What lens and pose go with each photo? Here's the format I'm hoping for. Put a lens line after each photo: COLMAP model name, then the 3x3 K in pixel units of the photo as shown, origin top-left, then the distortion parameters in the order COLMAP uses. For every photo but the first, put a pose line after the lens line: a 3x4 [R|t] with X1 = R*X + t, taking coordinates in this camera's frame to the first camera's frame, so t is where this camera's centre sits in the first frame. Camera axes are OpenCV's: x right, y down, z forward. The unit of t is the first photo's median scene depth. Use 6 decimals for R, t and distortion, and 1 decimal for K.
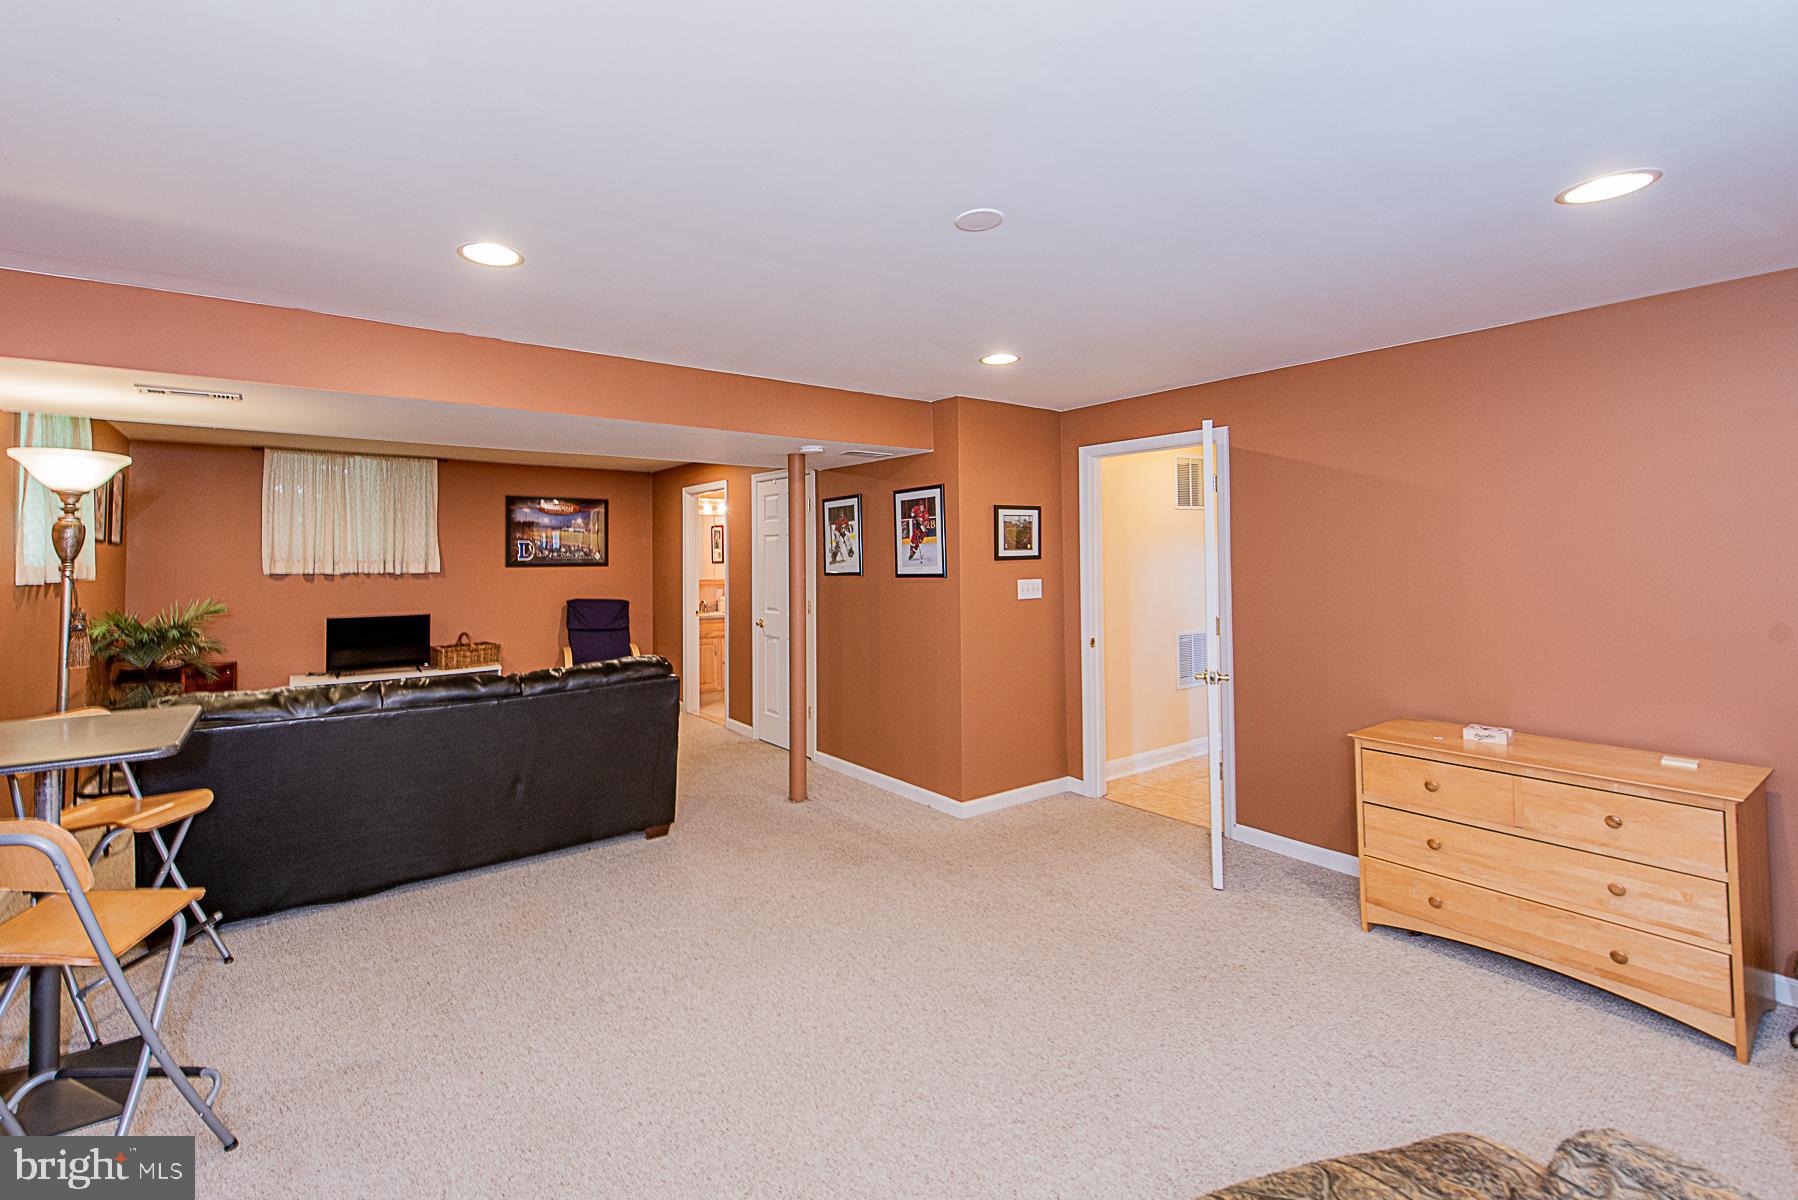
lens RADIAL K [[763.2, 0, 839.0], [0, 763.2, 536.1], [0, 0, 1]] dist [0.022238, 0.000182]
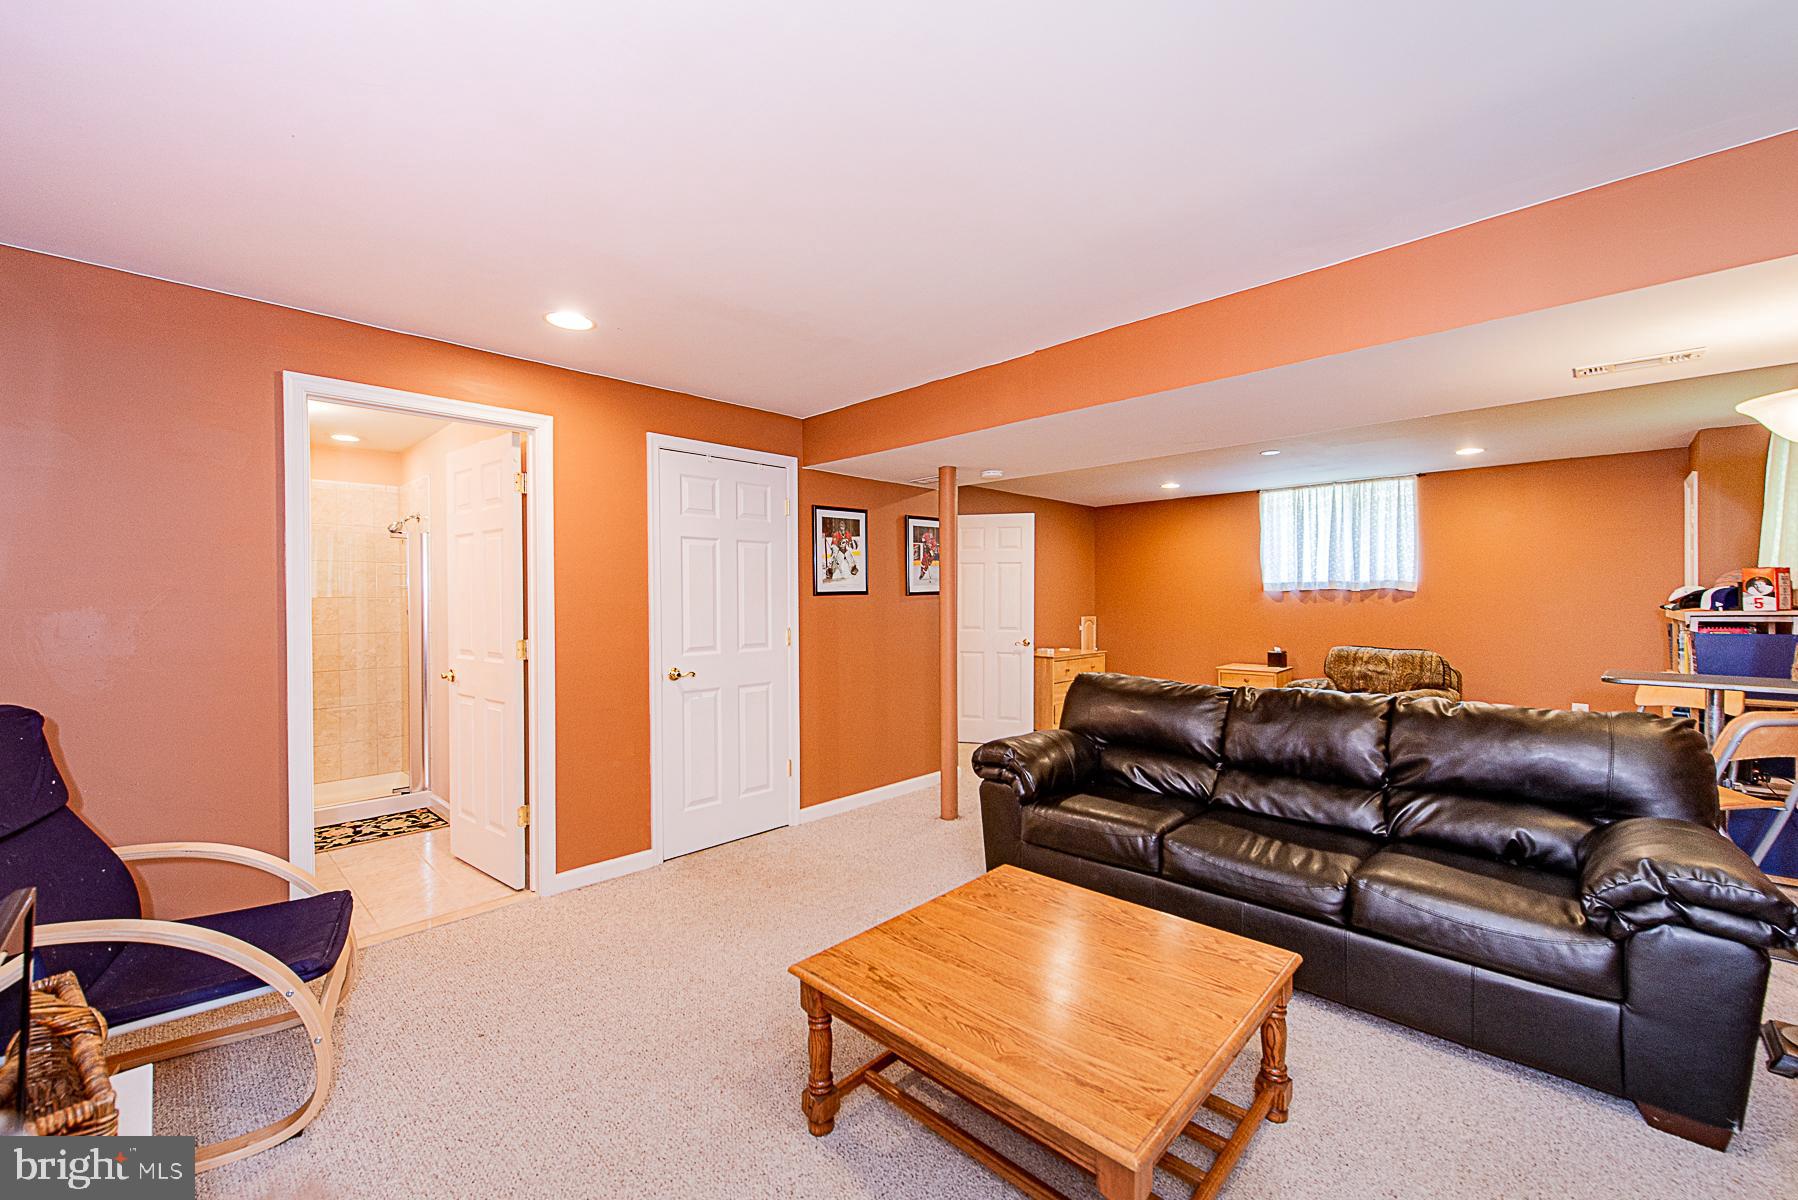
lens RADIAL K [[705.7, 0, 900.1], [0, 705.7, 606.6], [0, 0, 1]] dist [0.015901, -0.003667]
pose [[-0.166642, -0.006931, 0.985993, -0.852656], [-0.022877, 0.999733, 0.003161, 0.062605], [-0.985752, -0.022030, -0.166756, 1.092155]]
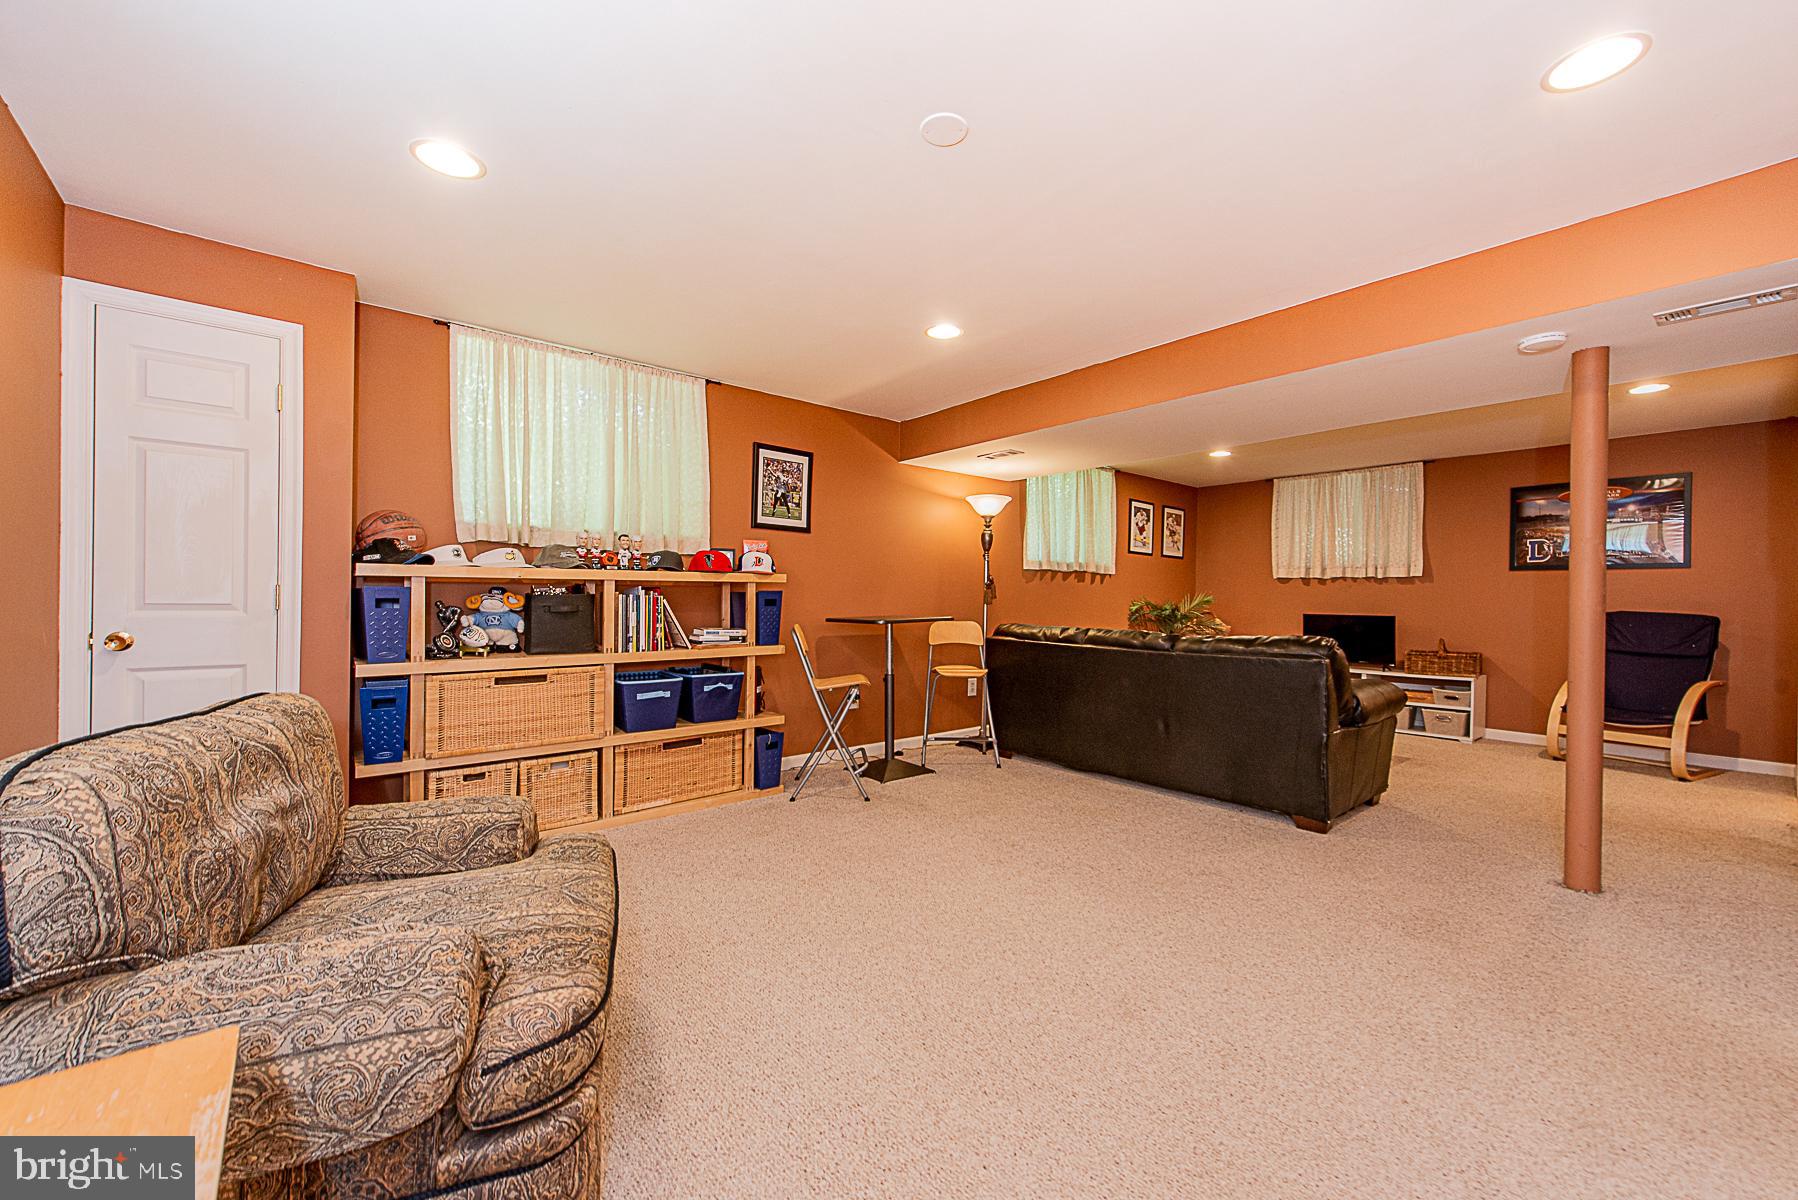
lens RADIAL K [[705.7, 0, 898.5], [0, 705.7, 603.7], [0, 0, 1]] dist [0.015901, -0.003667]
pose [[0.084461, 0.010856, -0.996368, 0.447706], [0.019629, 0.999728, 0.012556, 0.078479], [0.996233, -0.020618, 0.084225, 0.347954]]
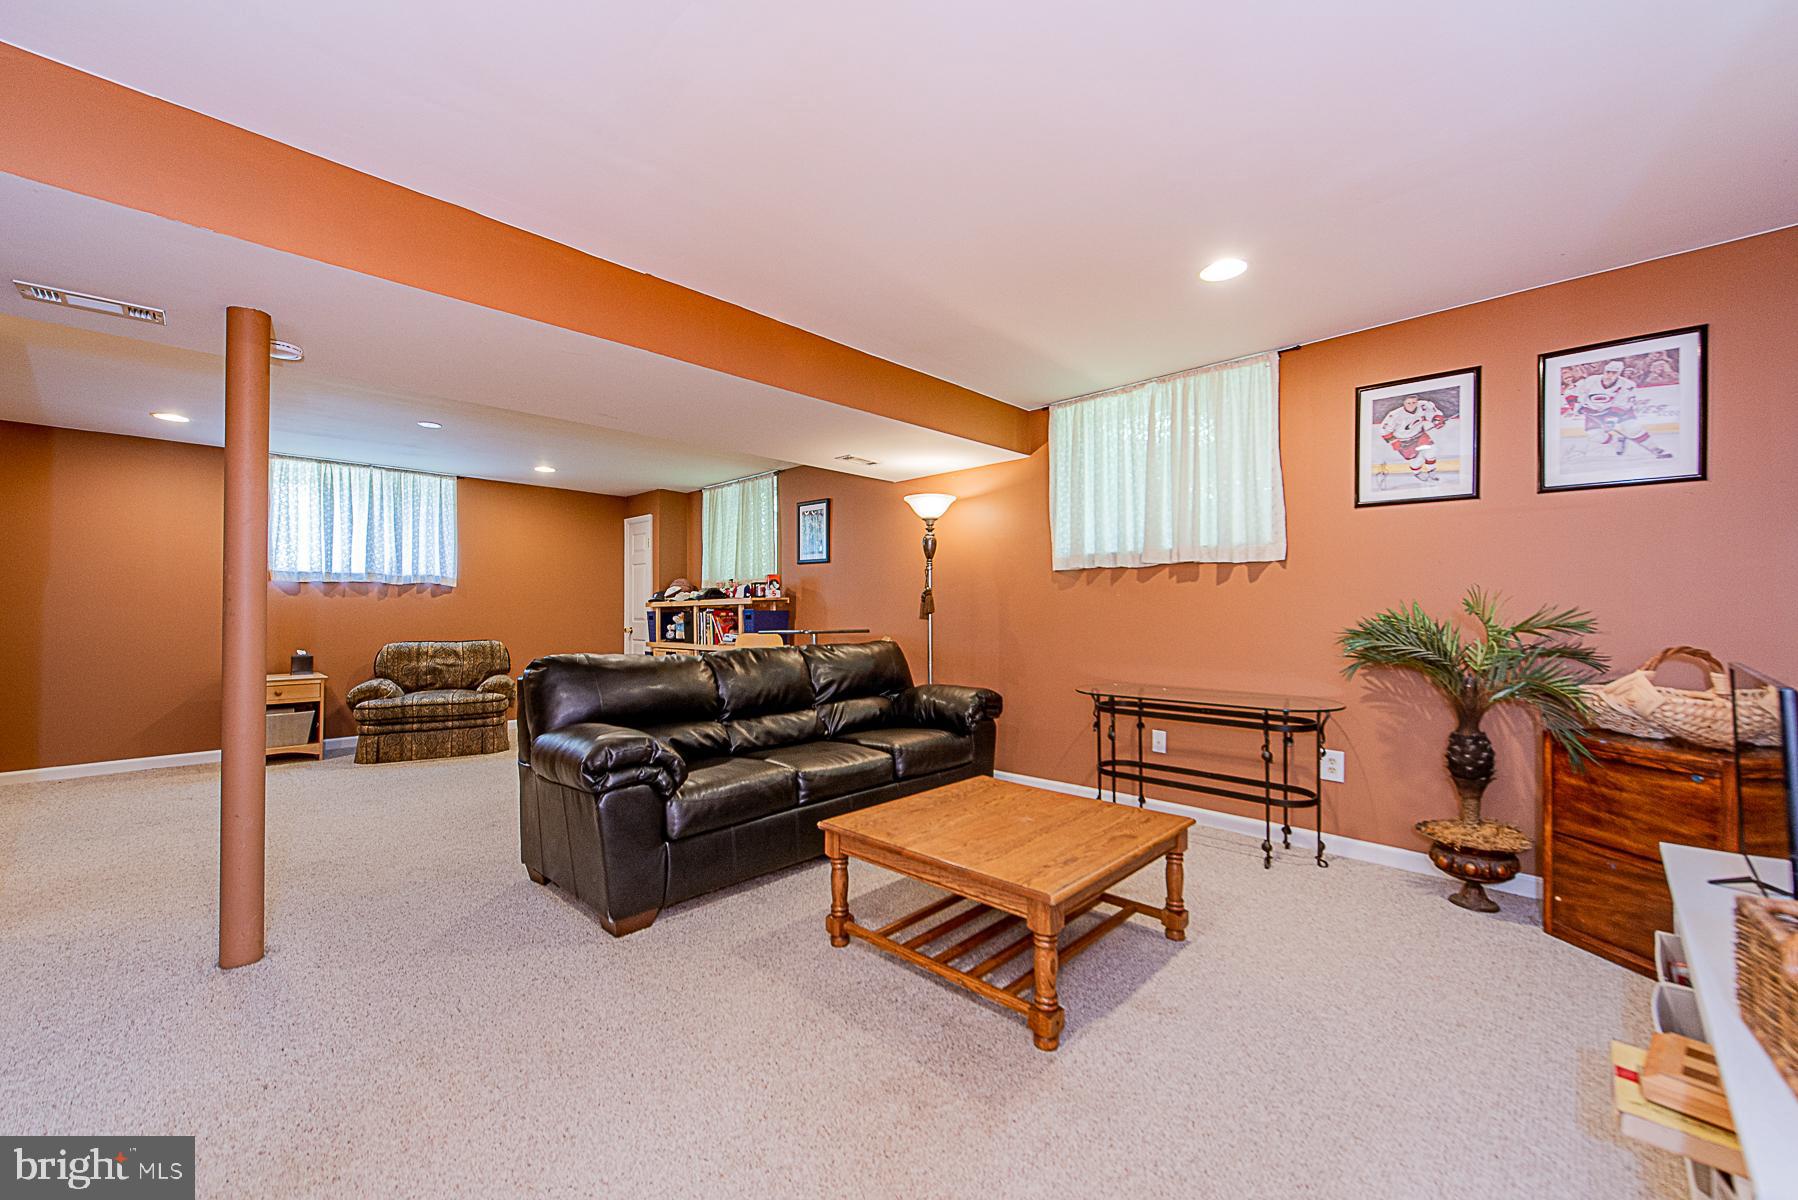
lens RADIAL K [[705.7, 0, 904.4], [0, 705.7, 603.3], [0, 0, 1]] dist [0.015901, -0.003667]
pose [[-0.982702, 0.003322, -0.185164, -0.360760], [0.010852, 0.999154, -0.039668, 0.108786], [0.184876, -0.040991, -0.981907, 1.421730]]
